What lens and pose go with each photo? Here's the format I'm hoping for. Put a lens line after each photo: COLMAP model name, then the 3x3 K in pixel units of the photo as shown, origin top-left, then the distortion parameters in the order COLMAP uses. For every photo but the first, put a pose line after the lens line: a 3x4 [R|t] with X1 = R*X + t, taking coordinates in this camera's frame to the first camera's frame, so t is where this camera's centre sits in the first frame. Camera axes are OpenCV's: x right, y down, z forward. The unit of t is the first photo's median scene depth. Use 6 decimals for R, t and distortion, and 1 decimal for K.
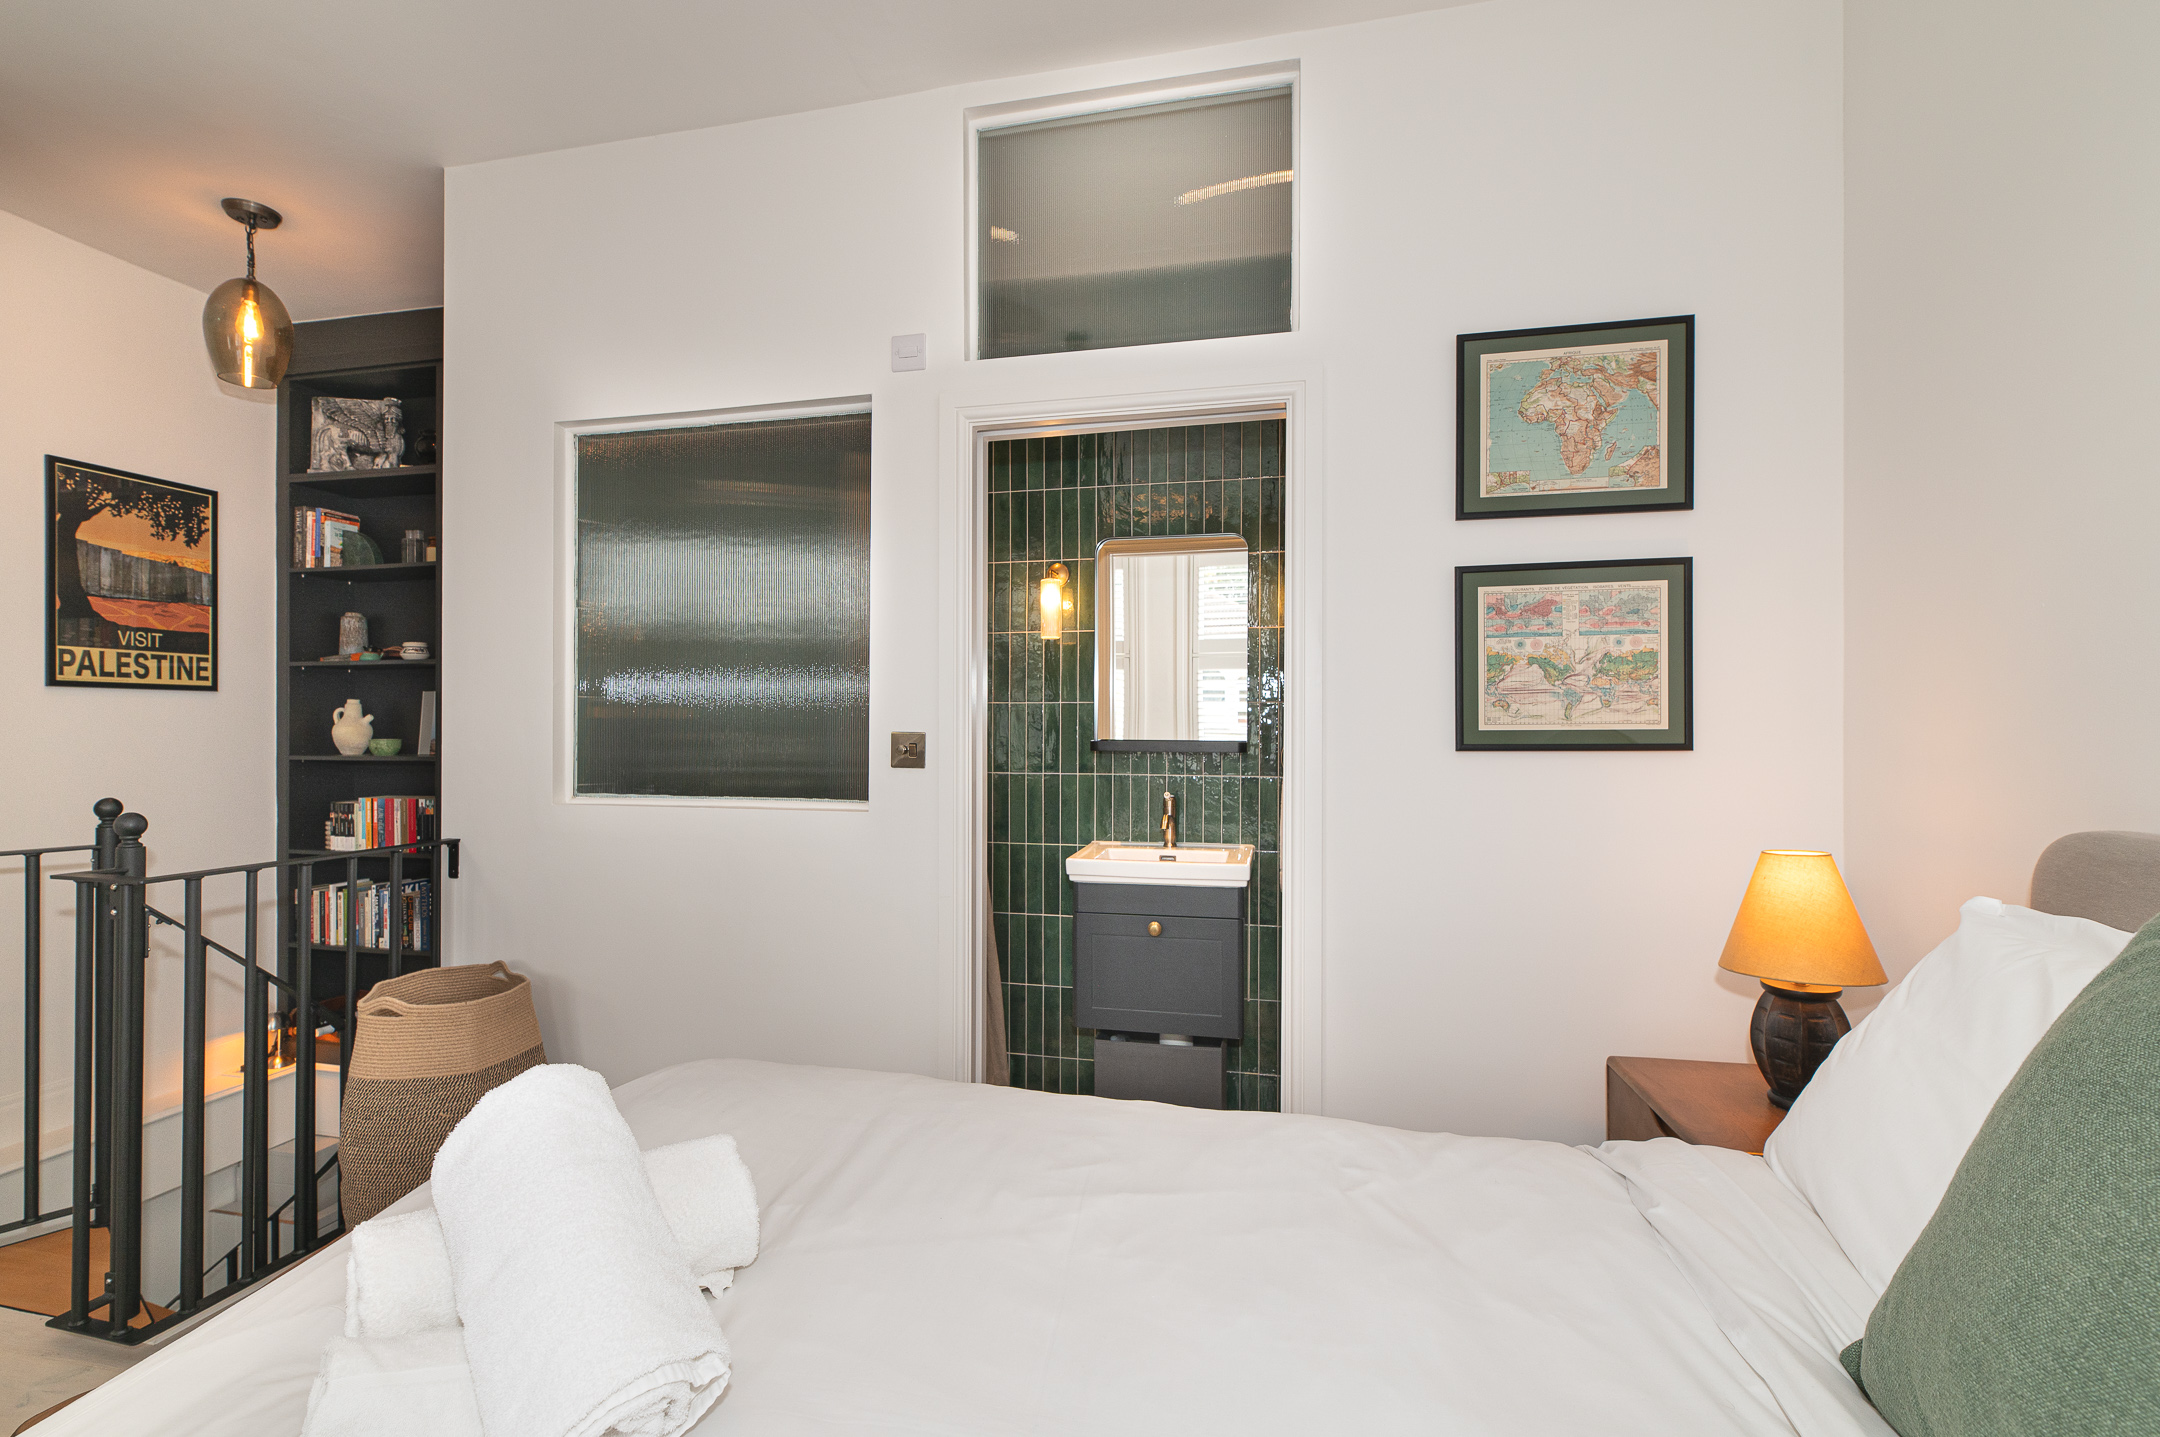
lens RADIAL K [[936.1, 0, 1018.1], [0, 936.1, 729.6], [0, 0, 1]] dist [-0.003487, 0.001326]
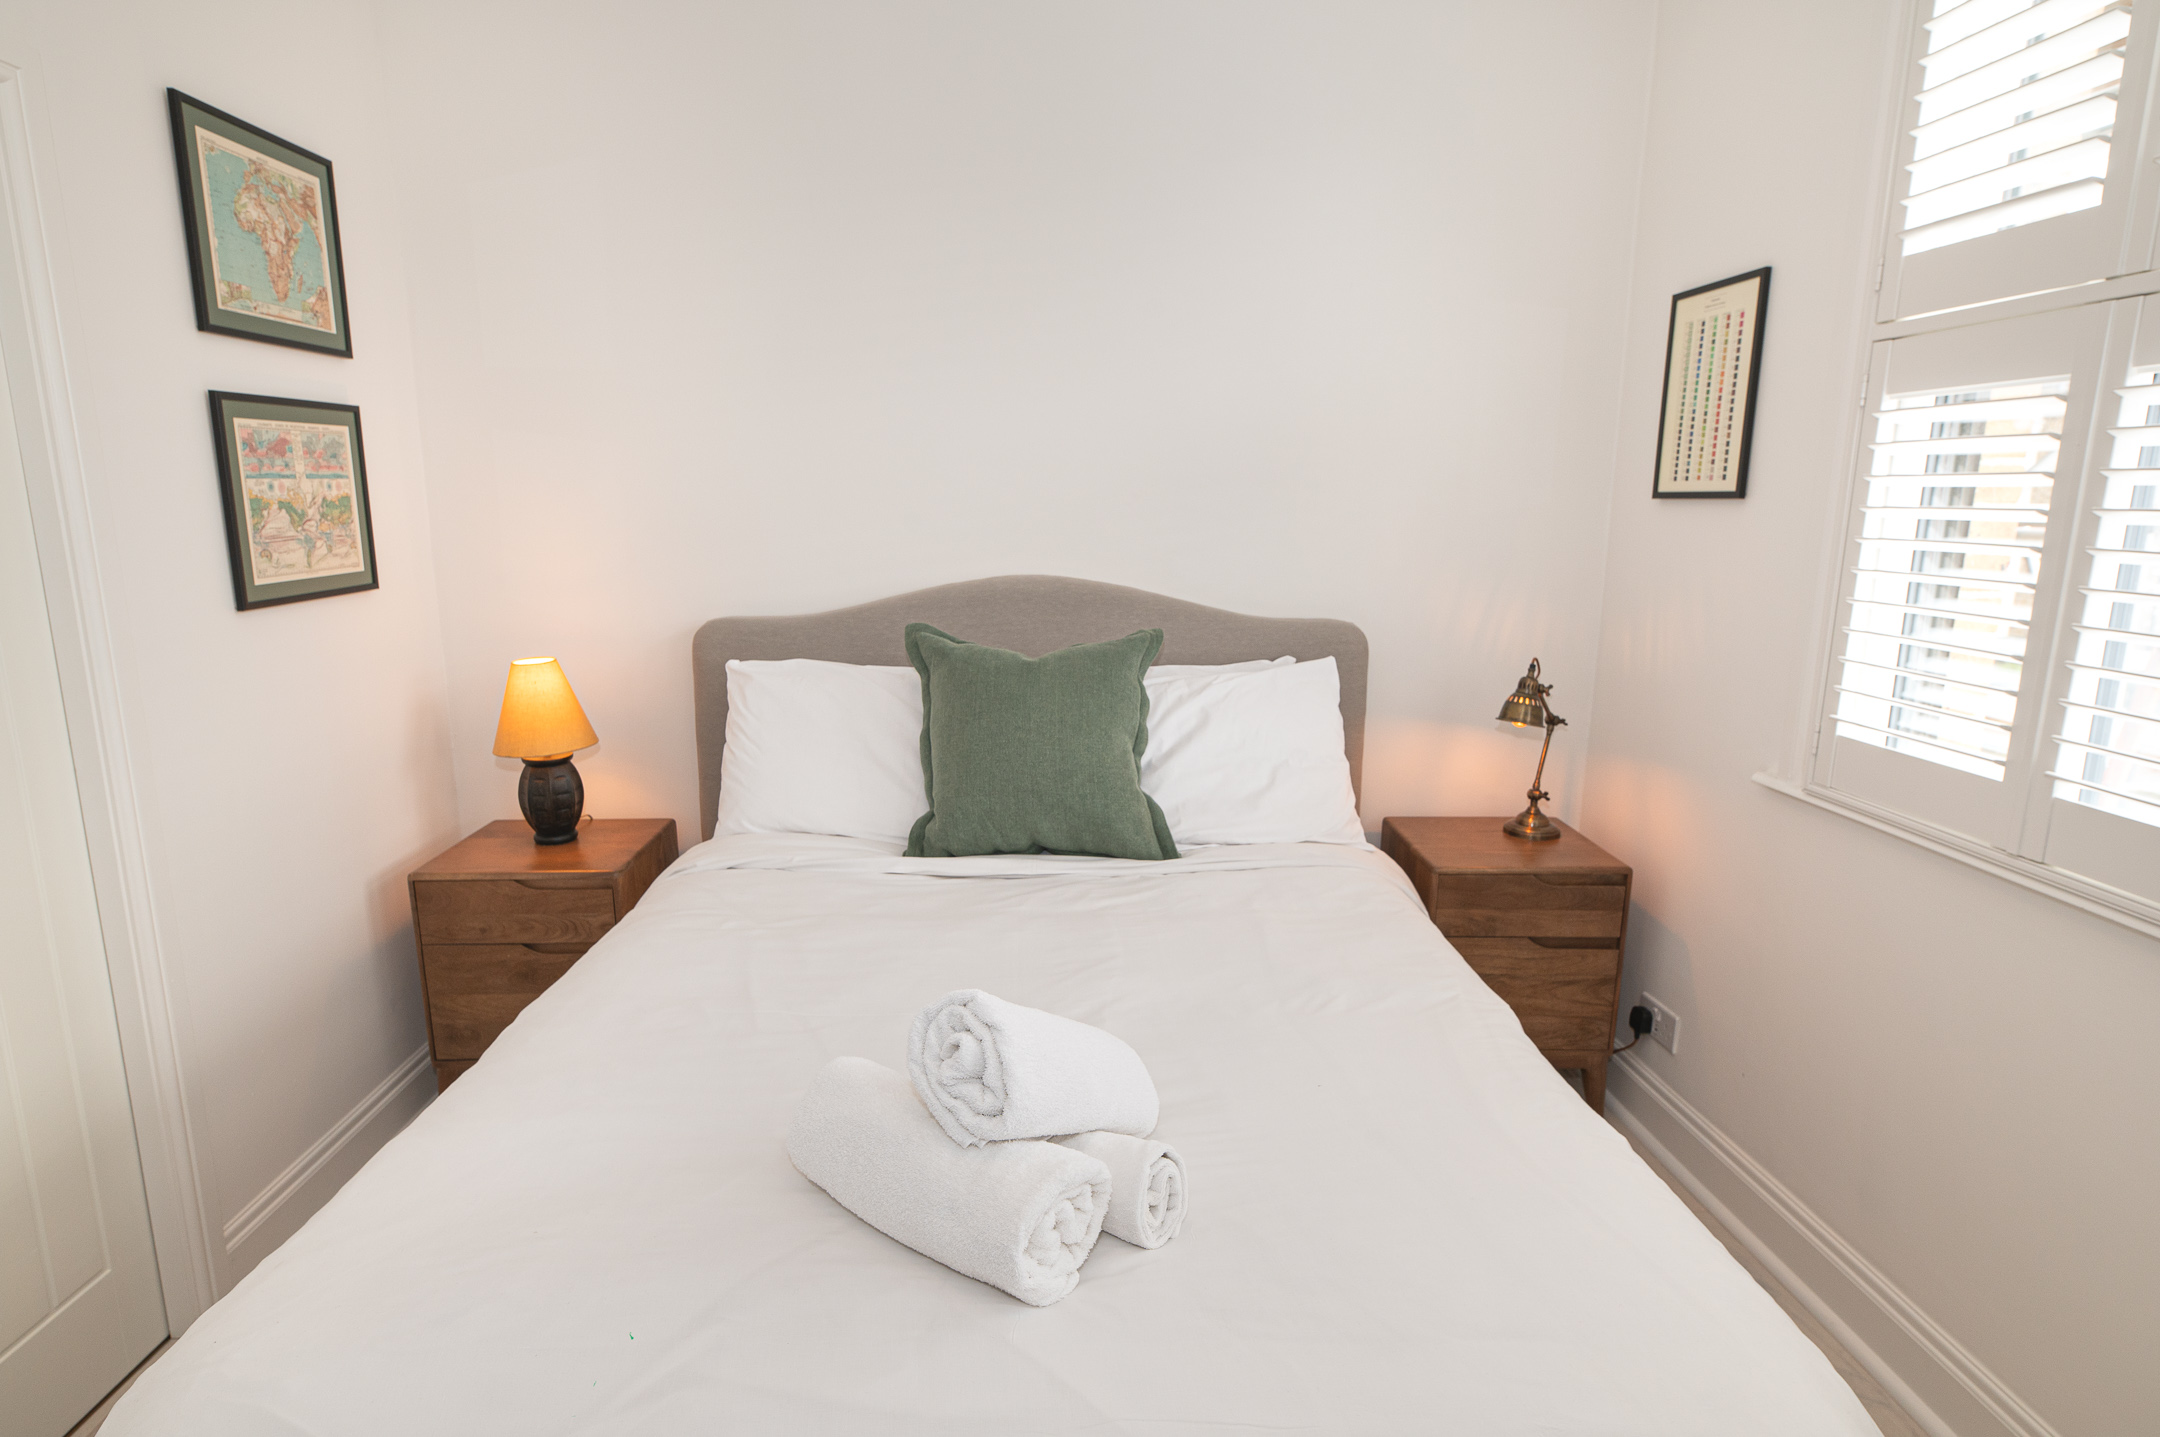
lens RADIAL K [[1155.5, 0, 1079.3], [0, 1155.5, 728.3], [0, 0, 1]] dist [-0.001348, -0.000625]
pose [[-0.254217, -0.198020, 0.946658, -0.542815], [-0.001551, 0.978897, 0.204347, -0.064707], [-0.967146, 0.050480, -0.249159, 0.375110]]
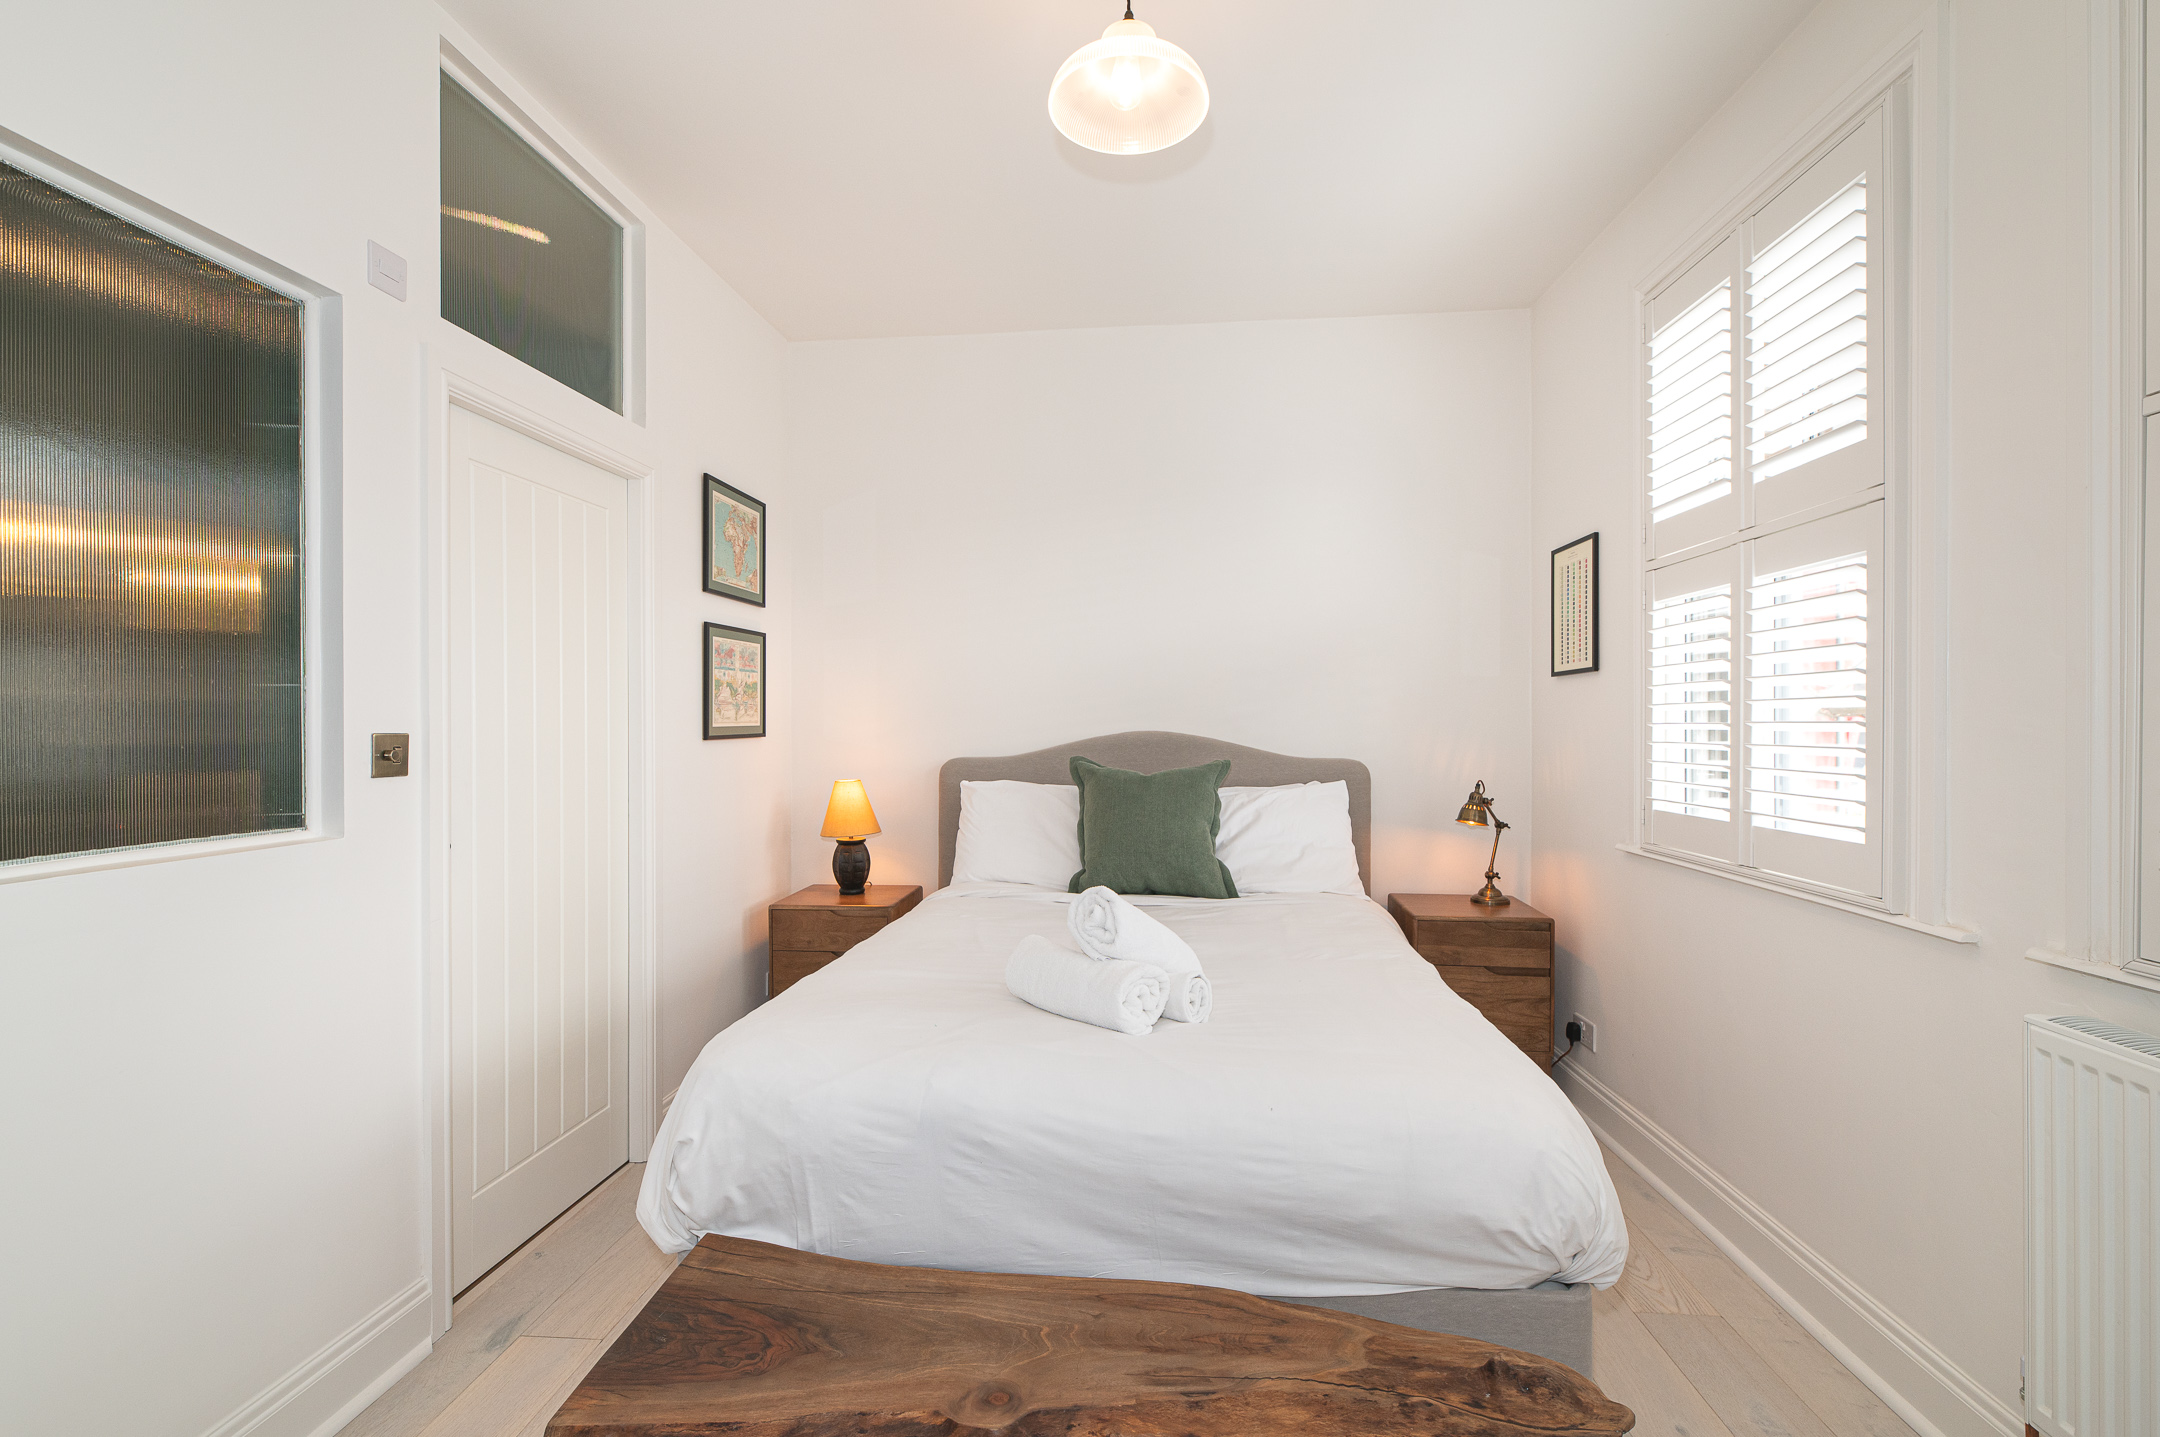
lens RADIAL K [[936.1, 0, 1088.5], [0, 936.1, 731.6], [0, 0, 1]] dist [-0.003487, 0.001326]
pose [[-0.129459, -0.010582, 0.991528, -0.828326], [0.006525, 0.999912, 0.011523, -0.003478], [-0.991563, 0.007961, -0.129379, 0.408711]]
